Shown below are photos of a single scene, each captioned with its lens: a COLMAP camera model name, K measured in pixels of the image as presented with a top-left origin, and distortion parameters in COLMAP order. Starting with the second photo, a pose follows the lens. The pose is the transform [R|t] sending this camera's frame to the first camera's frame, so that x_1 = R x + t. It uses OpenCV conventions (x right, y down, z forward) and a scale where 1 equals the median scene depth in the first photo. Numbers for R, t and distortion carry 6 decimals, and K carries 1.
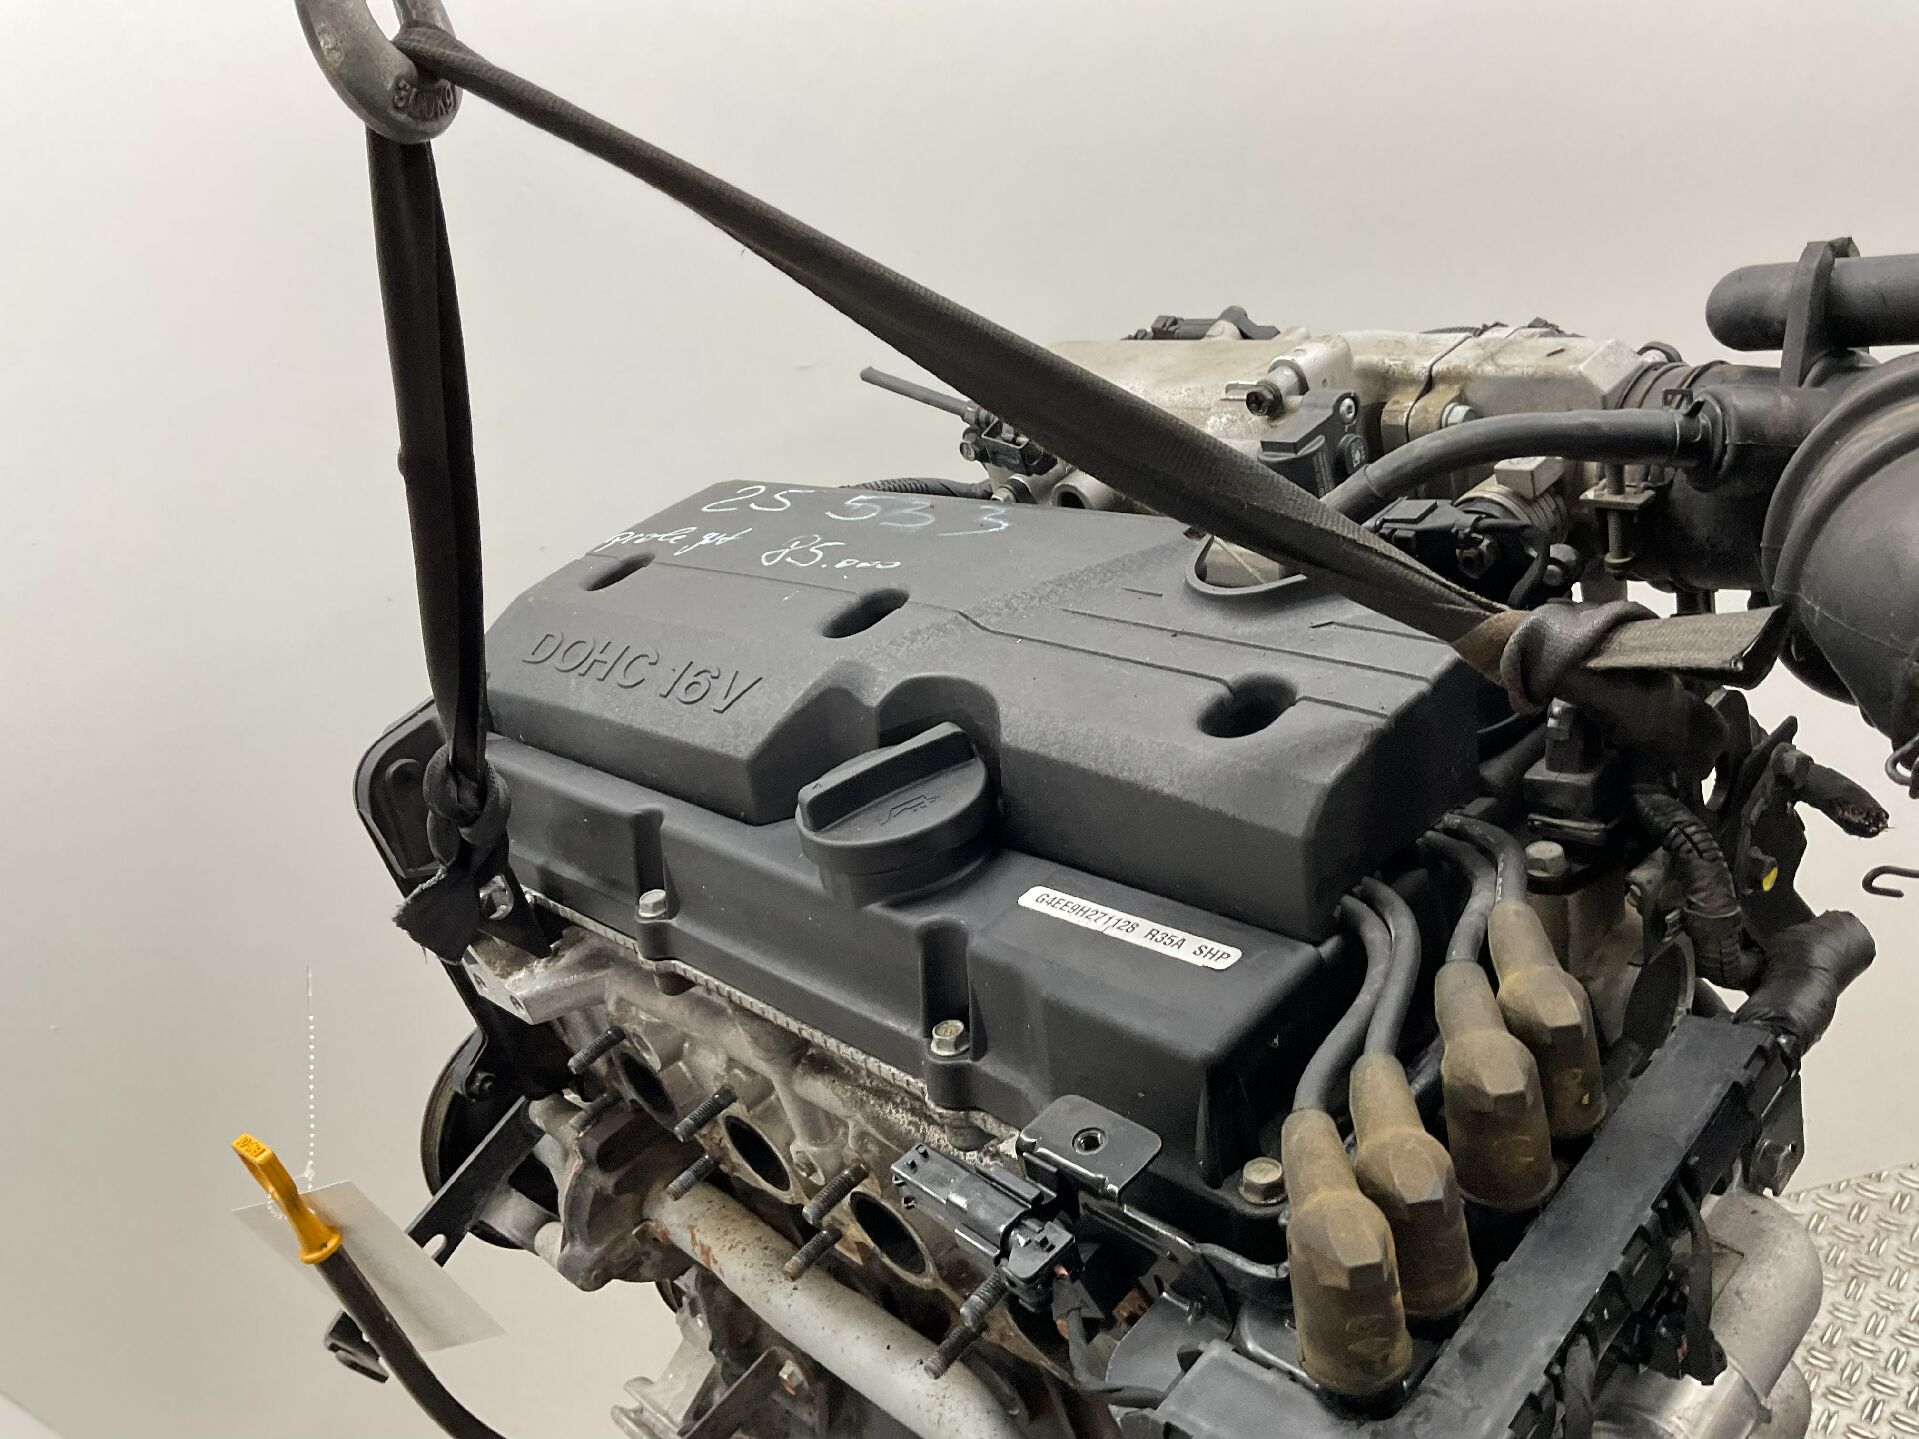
lens RADIAL K [[1550.1, 0, 925.8], [0, 1550.1, 723.7], [0, 0, 1]] dist [0.105977, -0.232486]
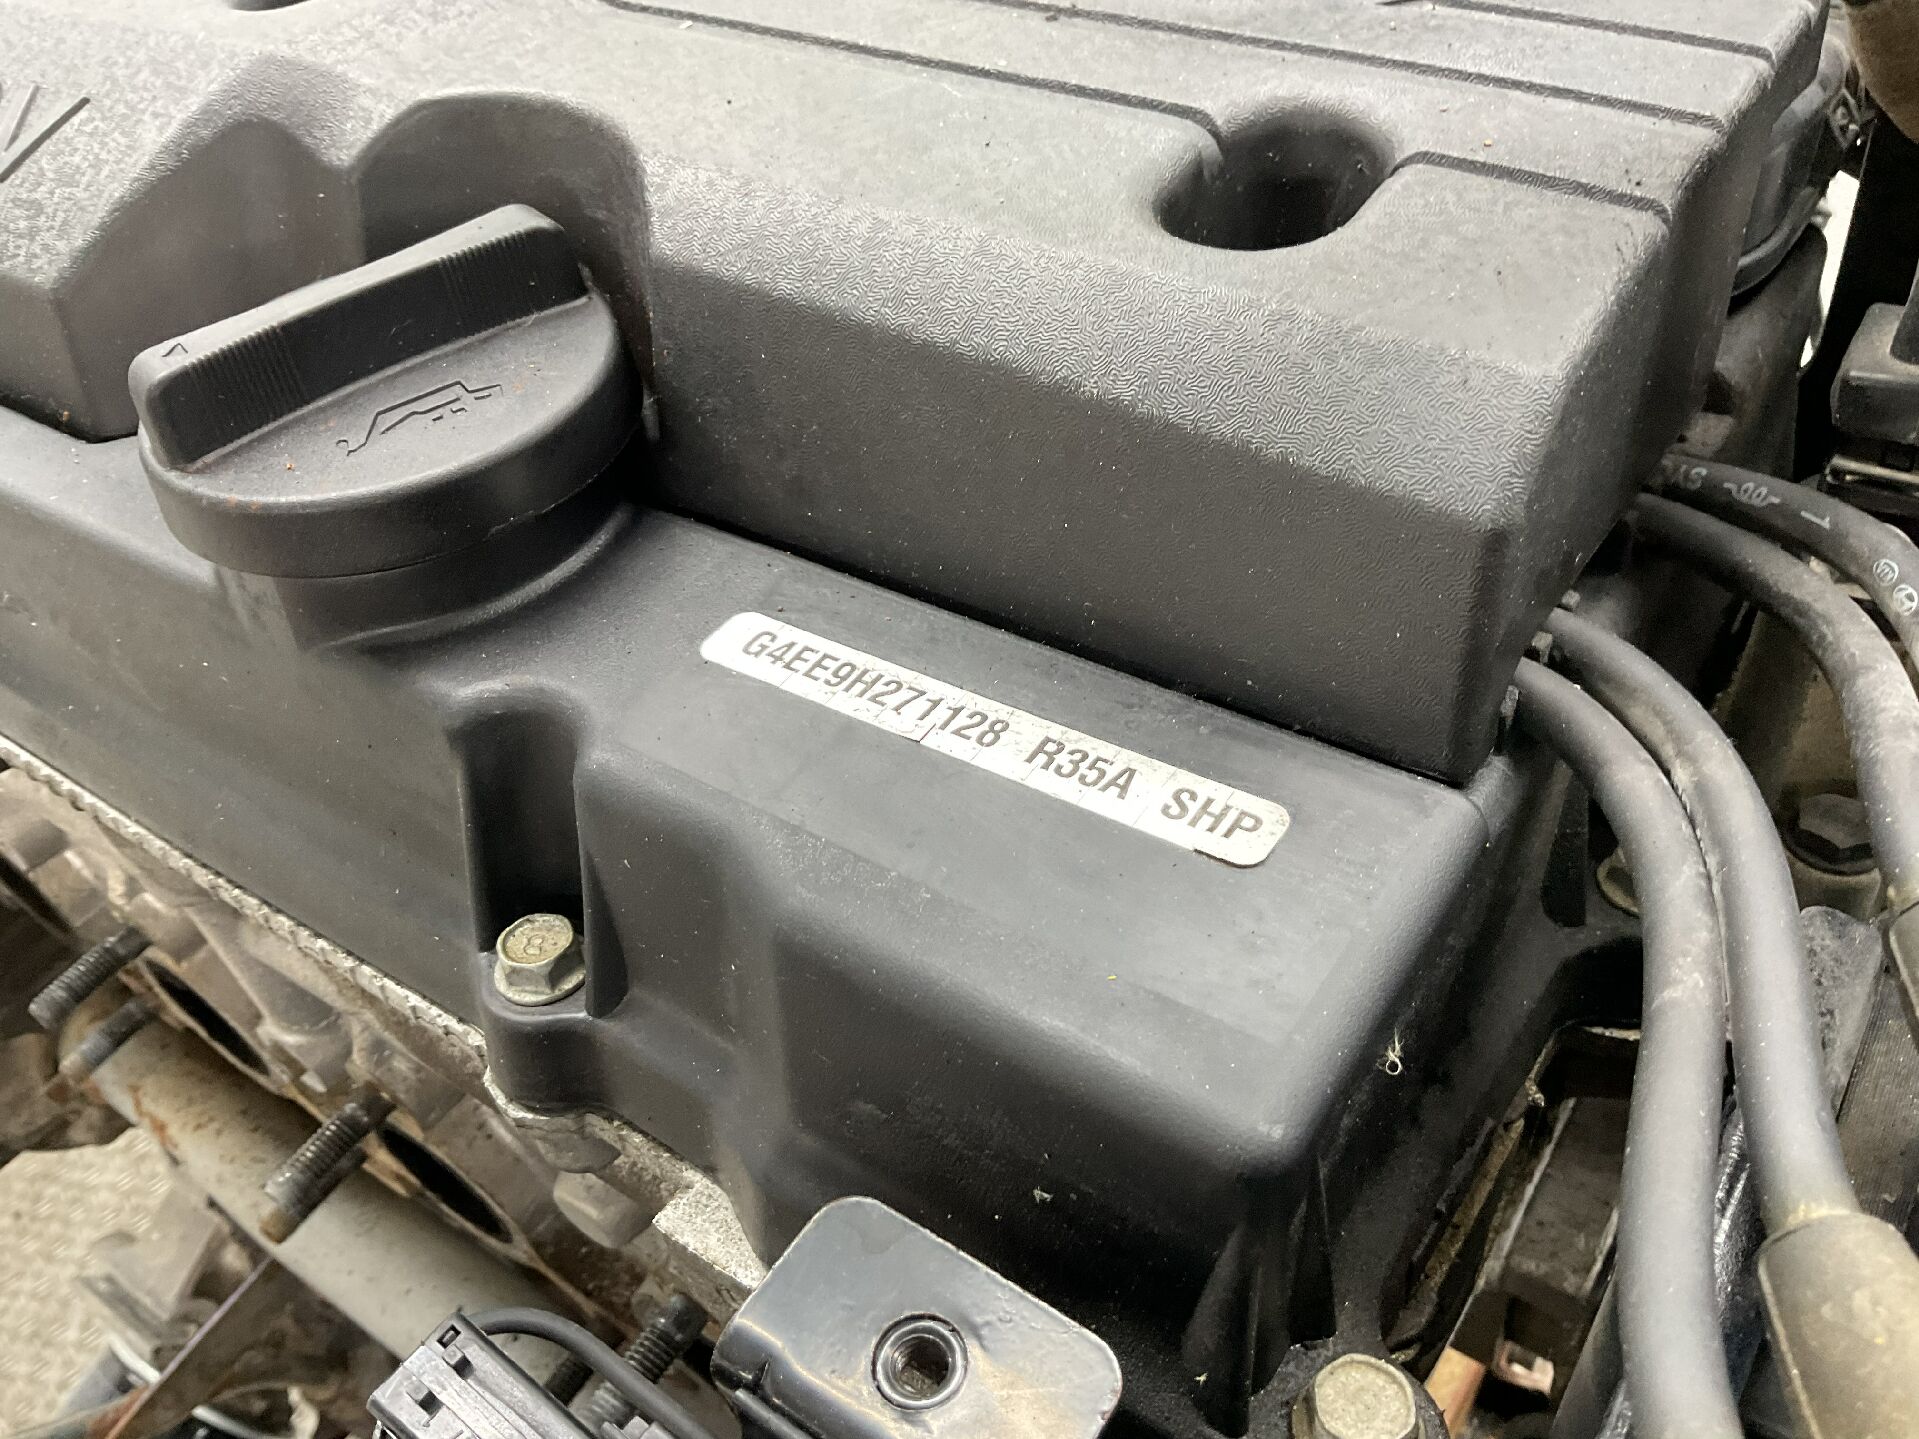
lens RADIAL K [[1550.1, 0, 925.8], [0, 1550.1, 723.7], [0, 0, 1]] dist [0.105977, -0.232486]
pose [[0.972497, -0.023808, 0.231695, 0.020567], [-0.035691, 0.967781, 0.249250, 0.026688], [-0.230164, -0.250664, 0.940315, 0.568531]]
